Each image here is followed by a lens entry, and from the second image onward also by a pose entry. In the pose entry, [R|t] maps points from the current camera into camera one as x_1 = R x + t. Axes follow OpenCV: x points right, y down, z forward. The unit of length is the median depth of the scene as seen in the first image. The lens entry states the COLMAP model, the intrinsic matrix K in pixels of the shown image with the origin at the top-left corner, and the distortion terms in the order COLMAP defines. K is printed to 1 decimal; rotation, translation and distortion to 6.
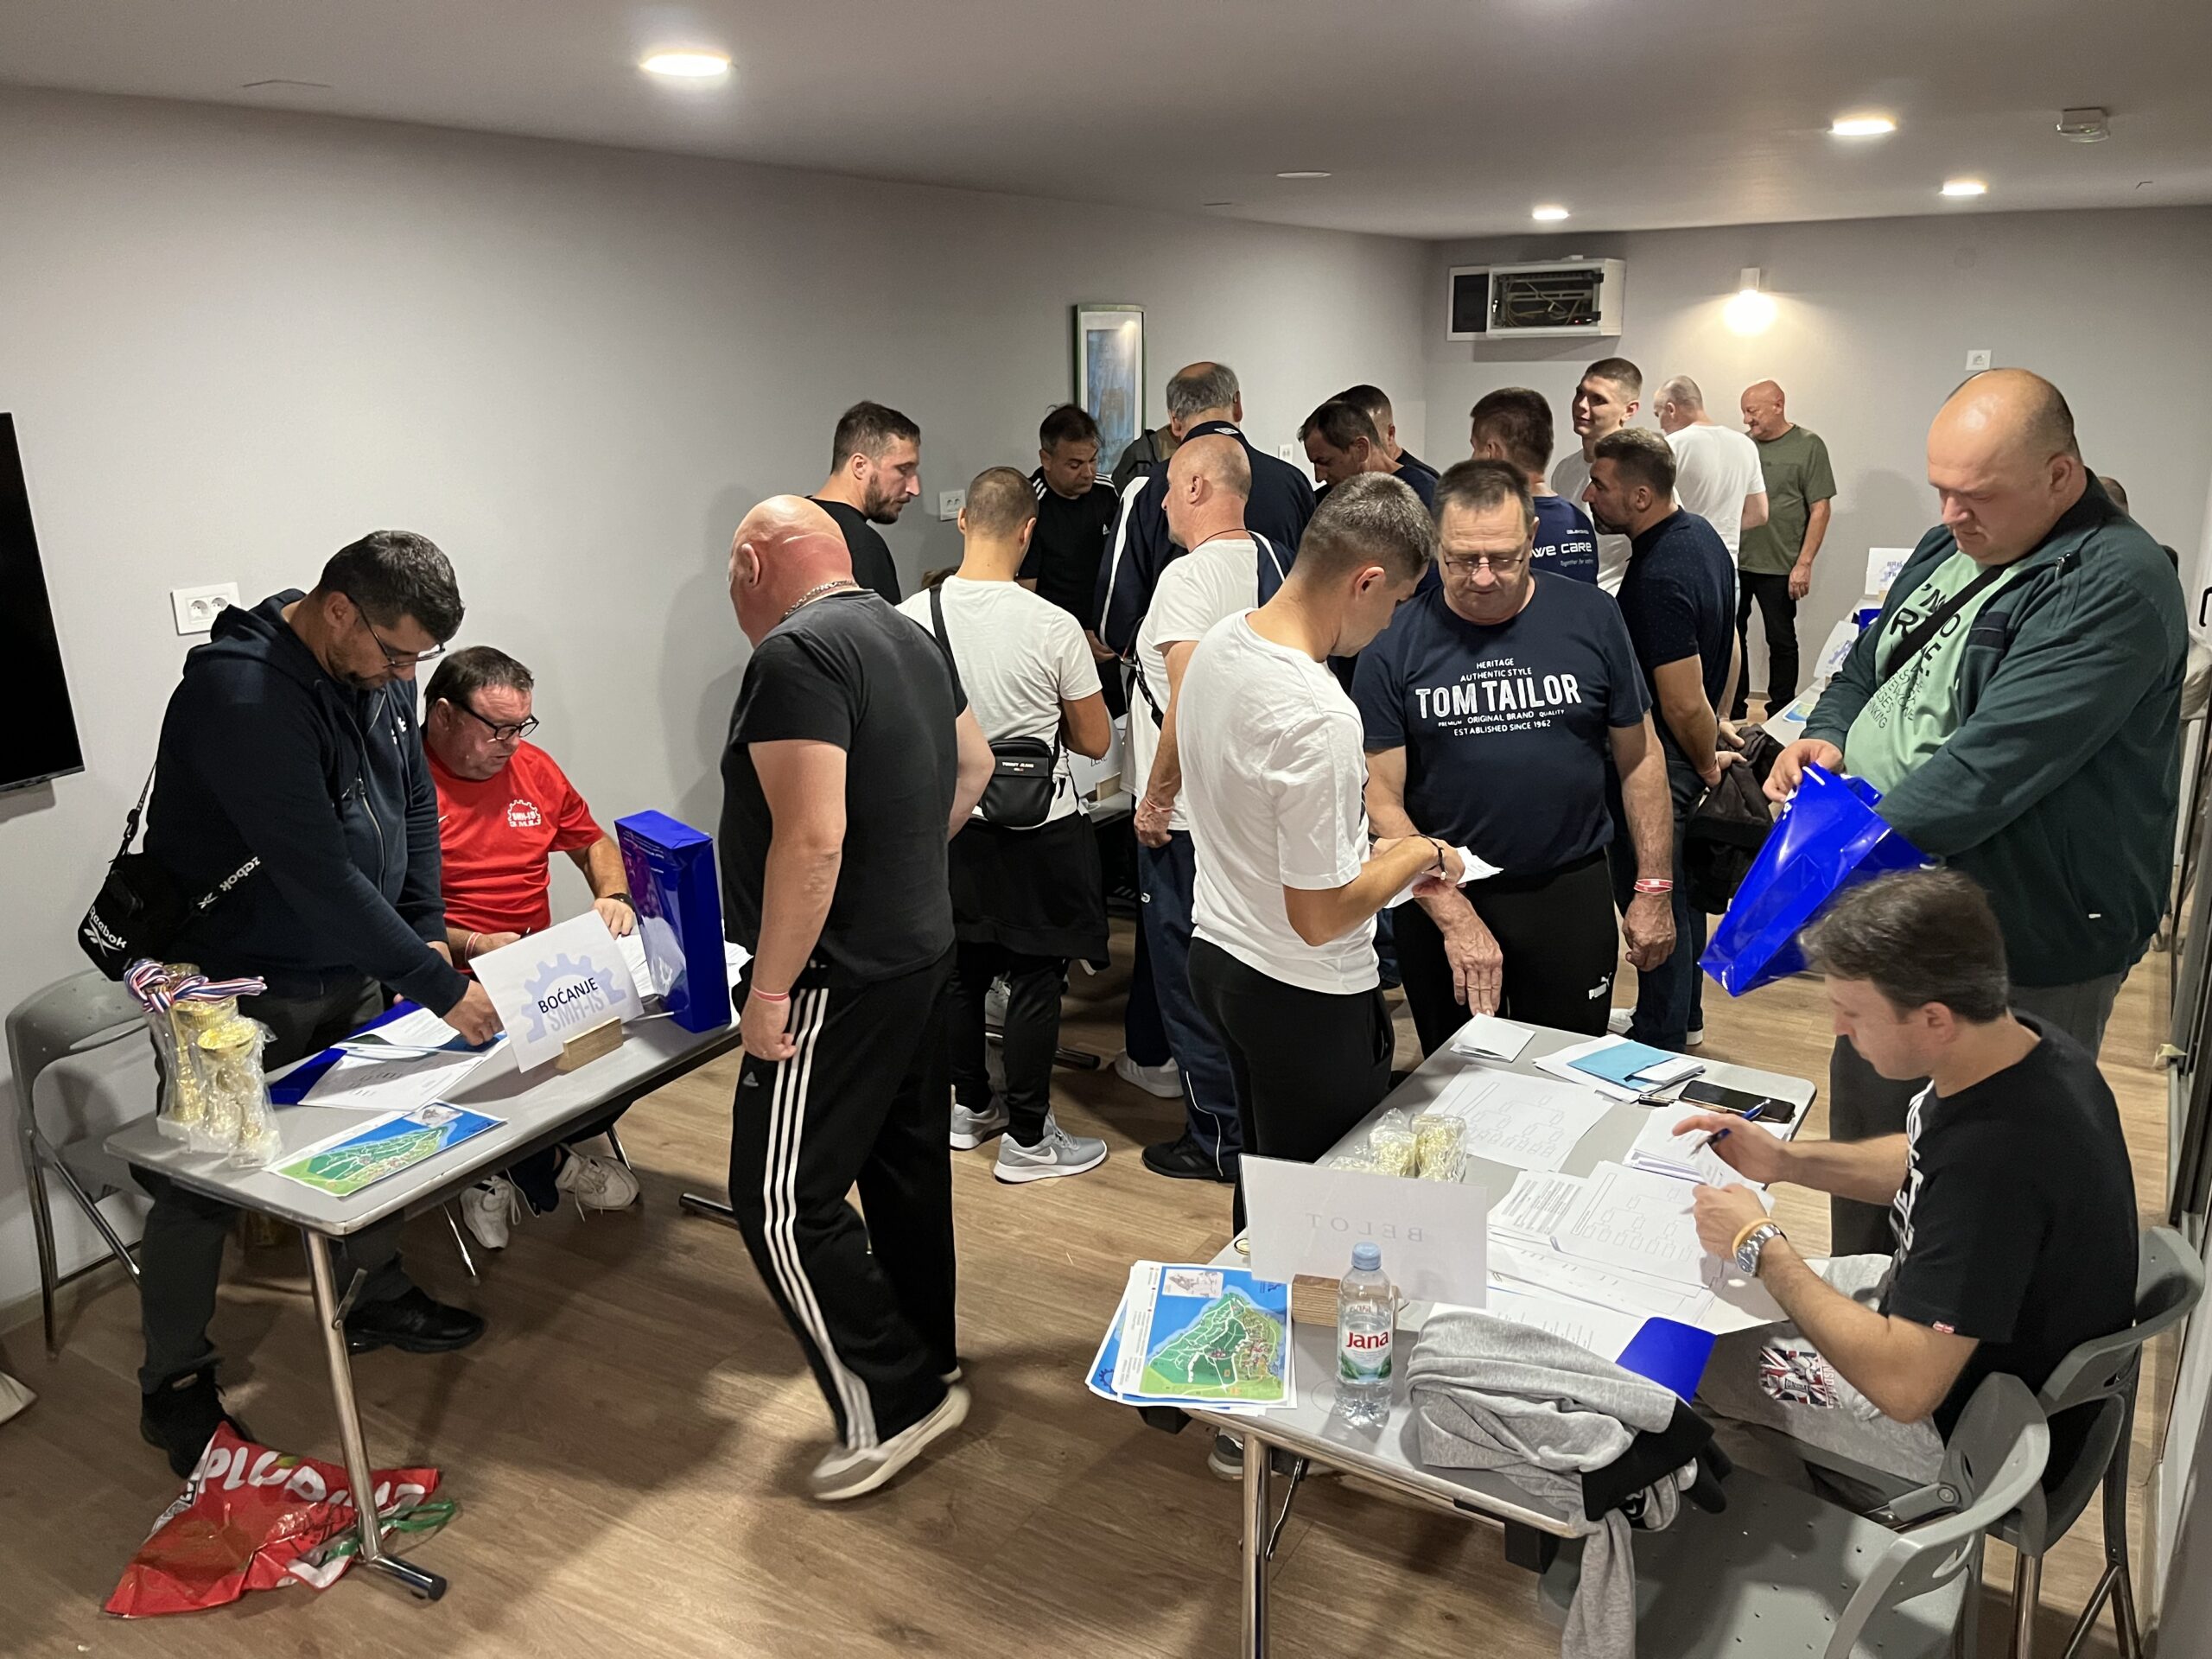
lens RADIAL K [[1671.5, 0, 1109.3], [0, 1671.5, 811.1], [0, 0, 1]] dist [0.041690, -0.058312]
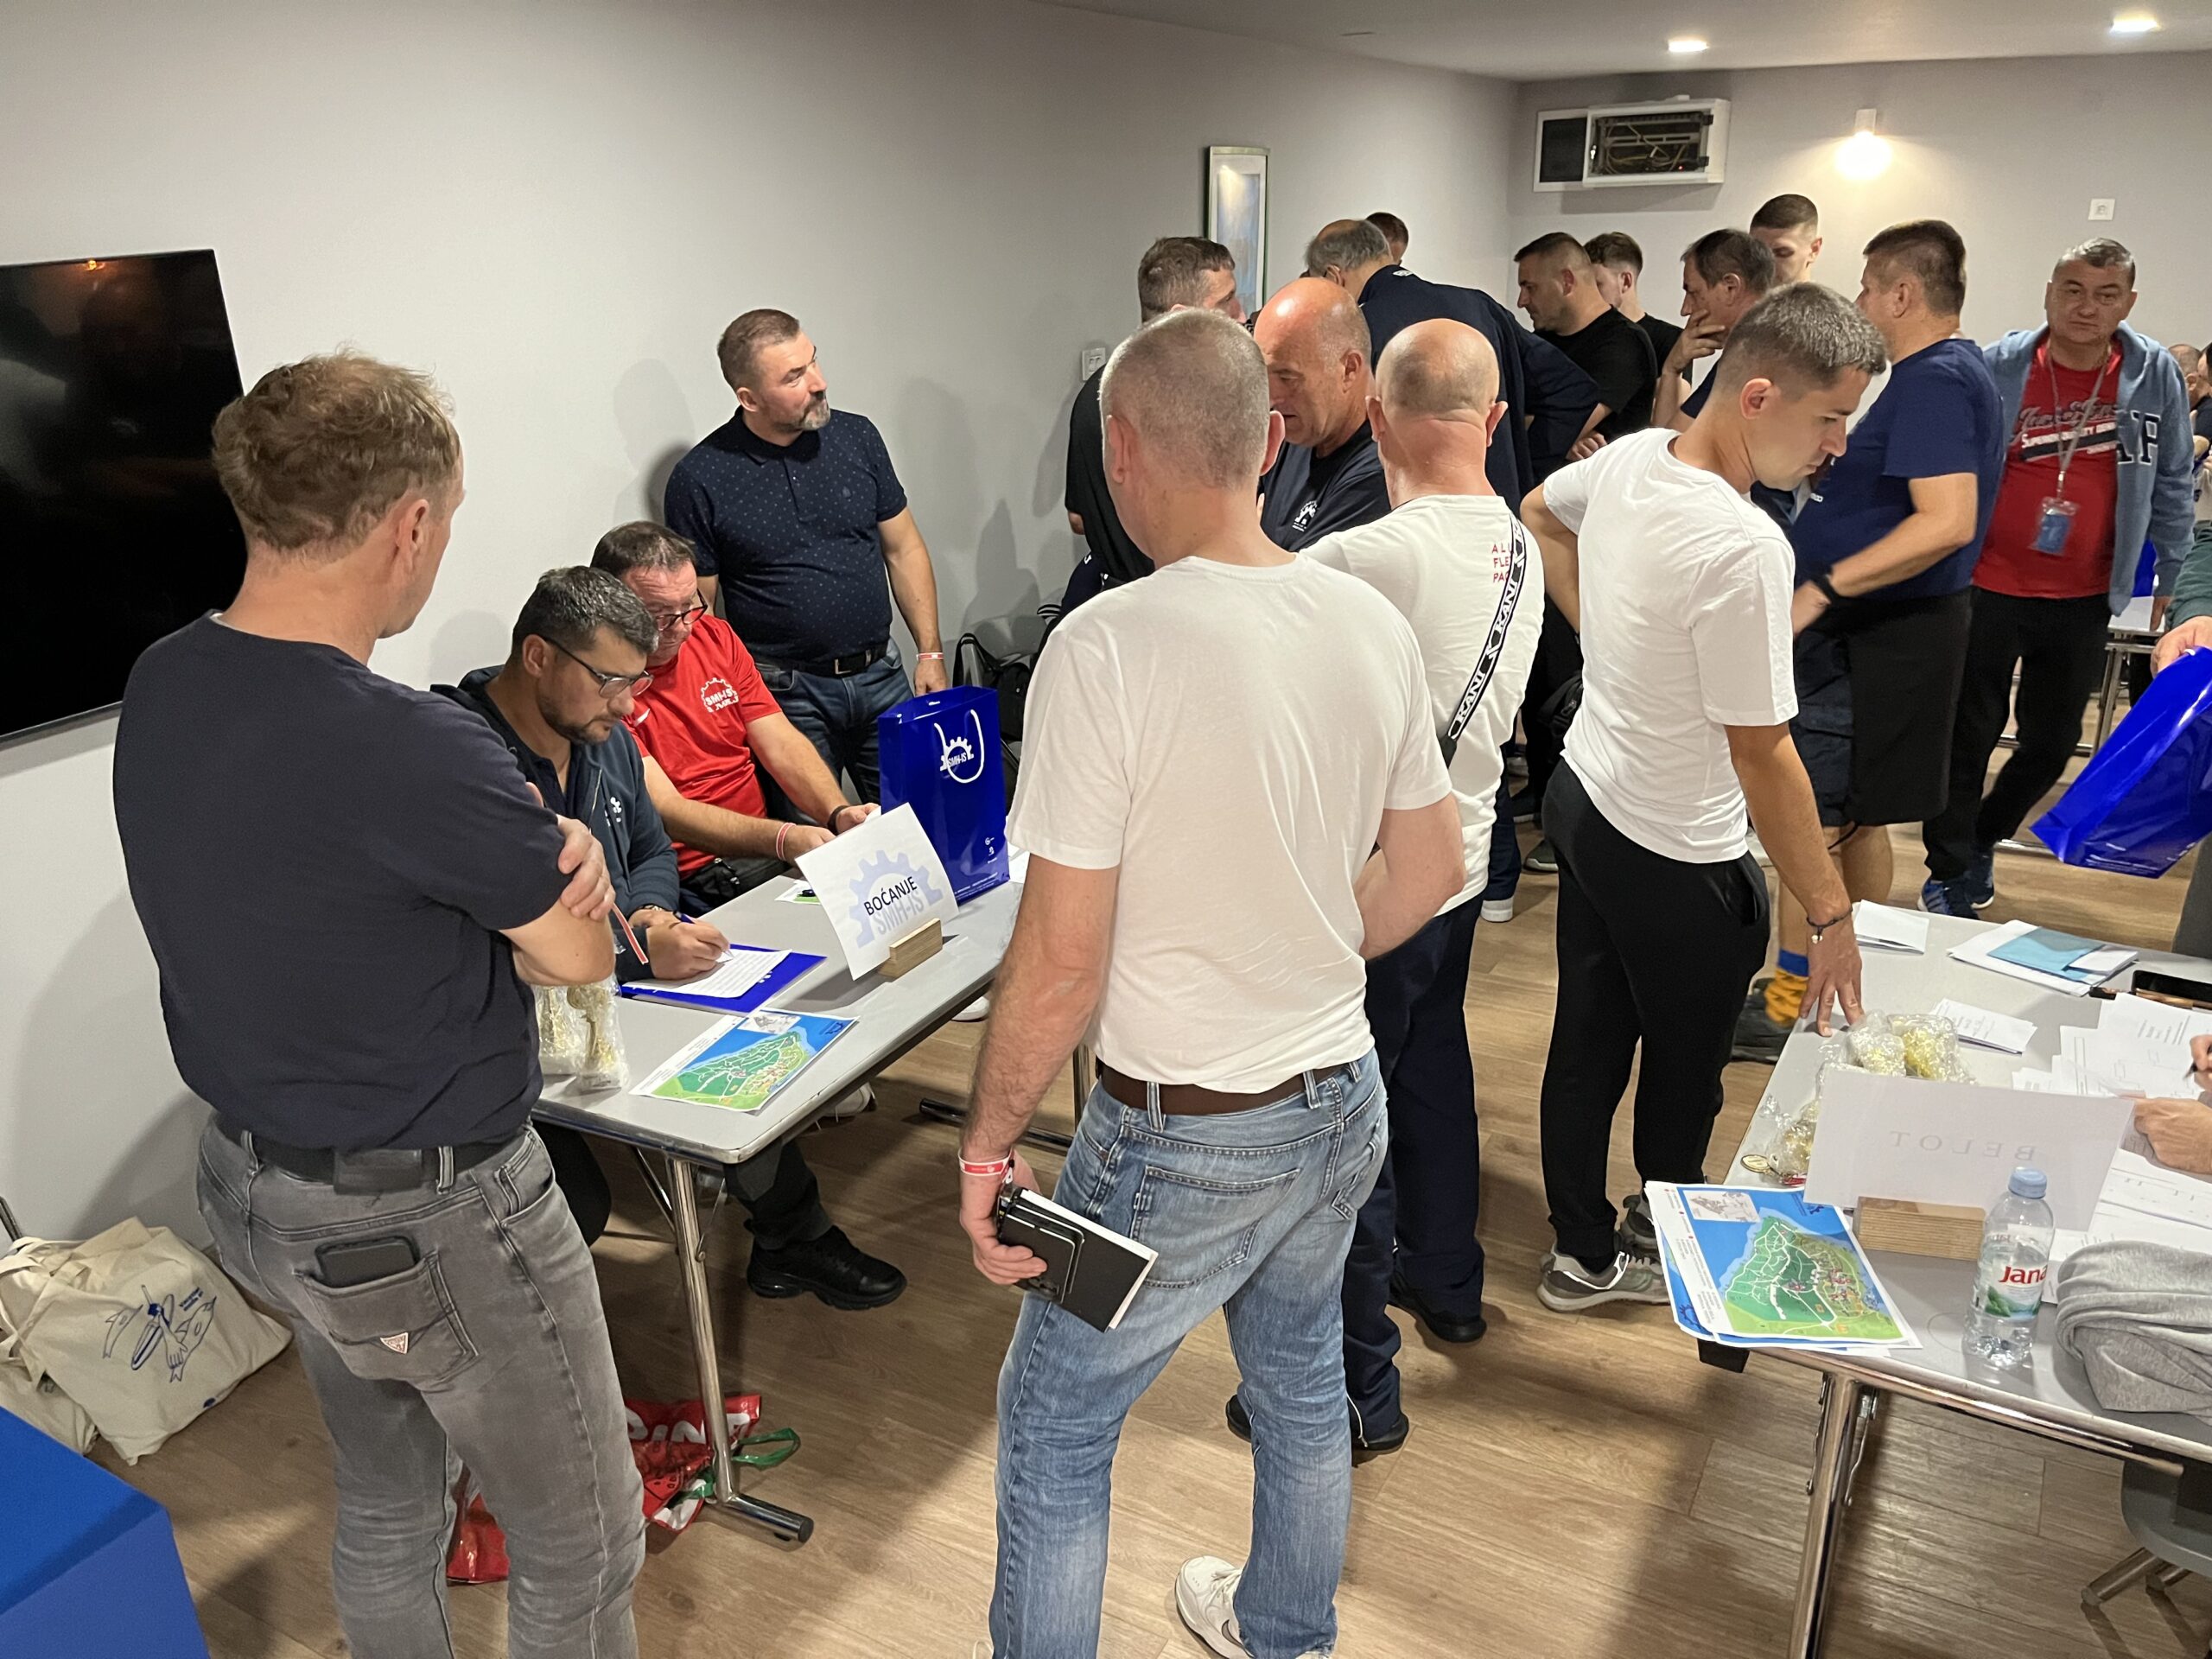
lens RADIAL K [[1671.5, 0, 1096.7], [0, 1671.5, 839.1], [0, 0, 1]] dist [0.041690, -0.058312]
pose [[0.999754, -0.013763, 0.017387, -0.241306], [0.012245, 0.996340, 0.084591, 0.003325], [-0.018488, -0.084358, 0.996264, 0.097699]]
